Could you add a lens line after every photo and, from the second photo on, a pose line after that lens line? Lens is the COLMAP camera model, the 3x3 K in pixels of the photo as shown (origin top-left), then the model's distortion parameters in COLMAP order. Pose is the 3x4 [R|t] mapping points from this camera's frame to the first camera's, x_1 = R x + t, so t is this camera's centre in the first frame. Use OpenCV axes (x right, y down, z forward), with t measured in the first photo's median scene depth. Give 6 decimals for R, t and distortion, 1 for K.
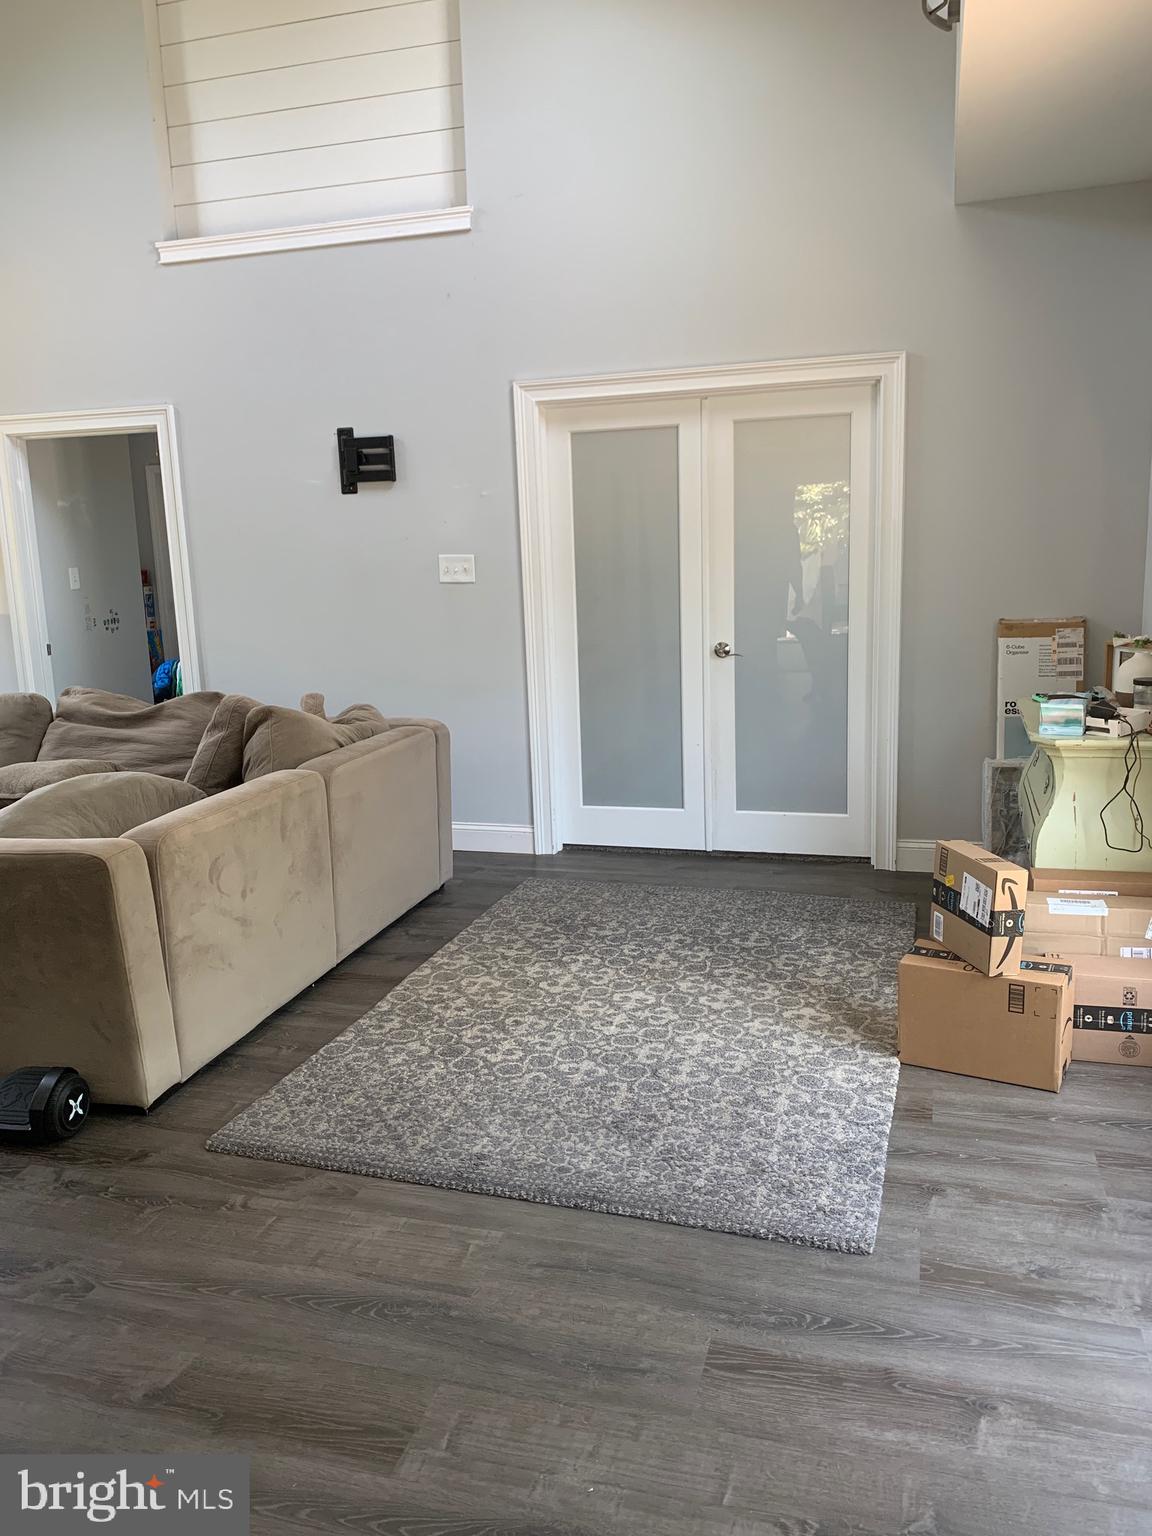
lens RADIAL K [[1188.3, 0, 582.9], [0, 1188.3, 743.3], [0, 0, 1]] dist [0.019507, -0.015663]
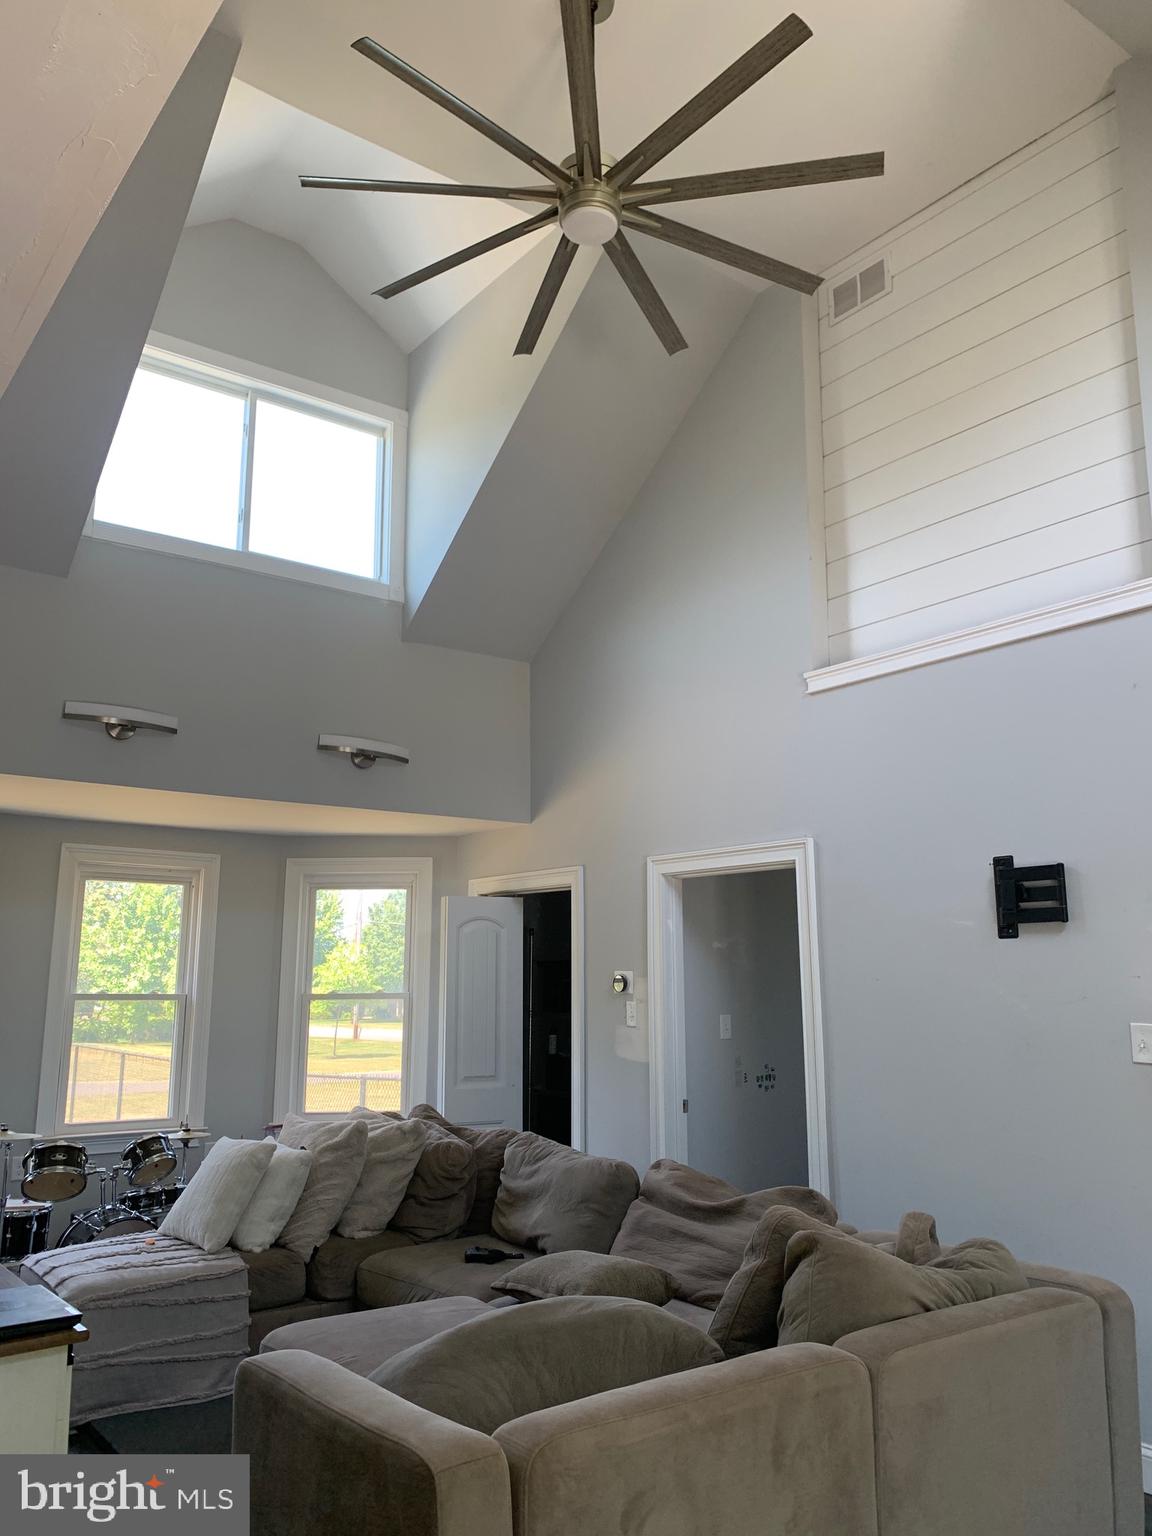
lens RADIAL K [[1188.3, 0, 578.0], [0, 1188.3, 742.6], [0, 0, 1]] dist [0.019507, -0.015663]
pose [[0.804491, -0.086278, -0.587666, 0.060293], [-0.132971, 0.938121, -0.319762, -0.055167], [0.578890, 0.335388, 0.743237, 0.276263]]
